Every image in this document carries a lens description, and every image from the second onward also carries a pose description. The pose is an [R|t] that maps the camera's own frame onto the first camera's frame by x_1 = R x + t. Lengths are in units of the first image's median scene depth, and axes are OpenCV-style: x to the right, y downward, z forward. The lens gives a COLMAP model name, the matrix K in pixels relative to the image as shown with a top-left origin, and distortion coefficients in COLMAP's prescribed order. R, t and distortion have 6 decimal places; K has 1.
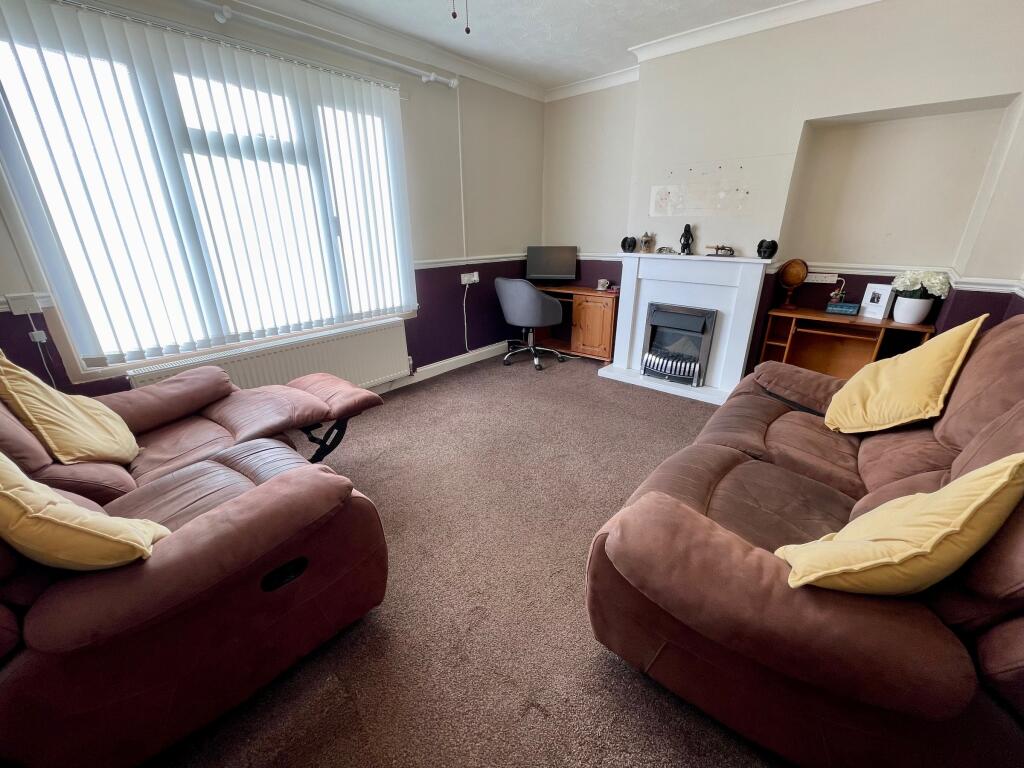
lens RADIAL K [[412.5, 0, 508.6], [0, 412.5, 385.7], [0, 0, 1]] dist [0.001373, 0.000216]
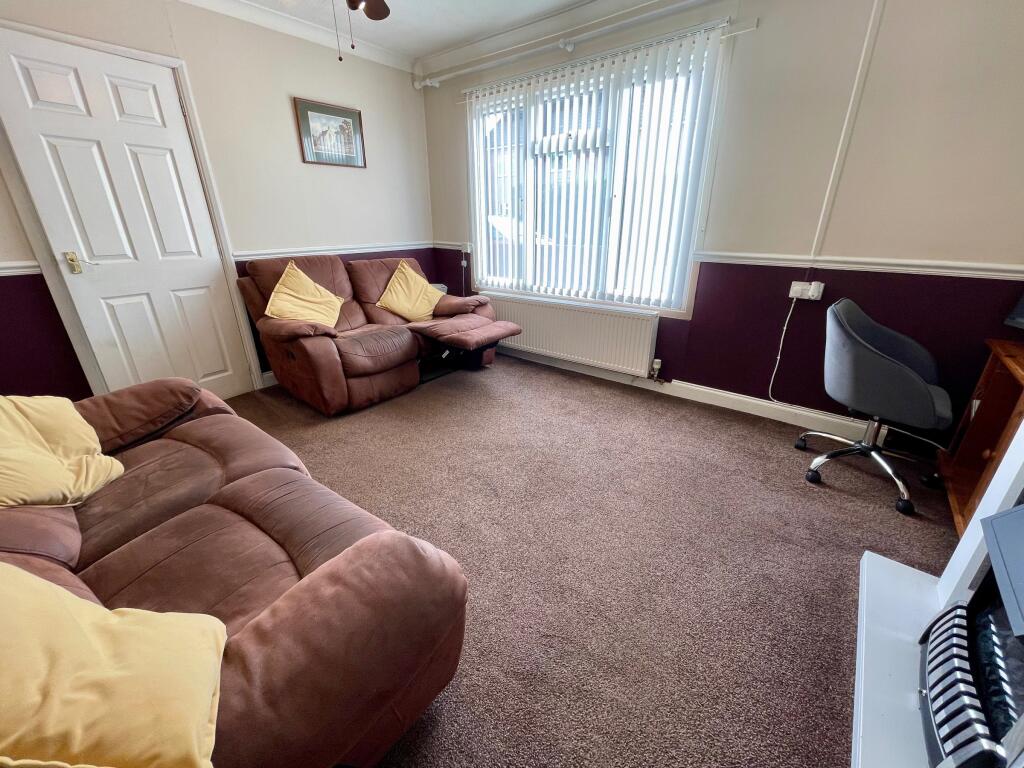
lens RADIAL K [[412.5, 0, 509.4], [0, 412.5, 383.0], [0, 0, 1]] dist [0.001373, 0.000216]
pose [[0.032049, 0.384576, -0.922537, 0.549549], [-0.347191, 0.869817, 0.350537, -0.216982], [0.937247, 0.309062, 0.161398, 0.567460]]
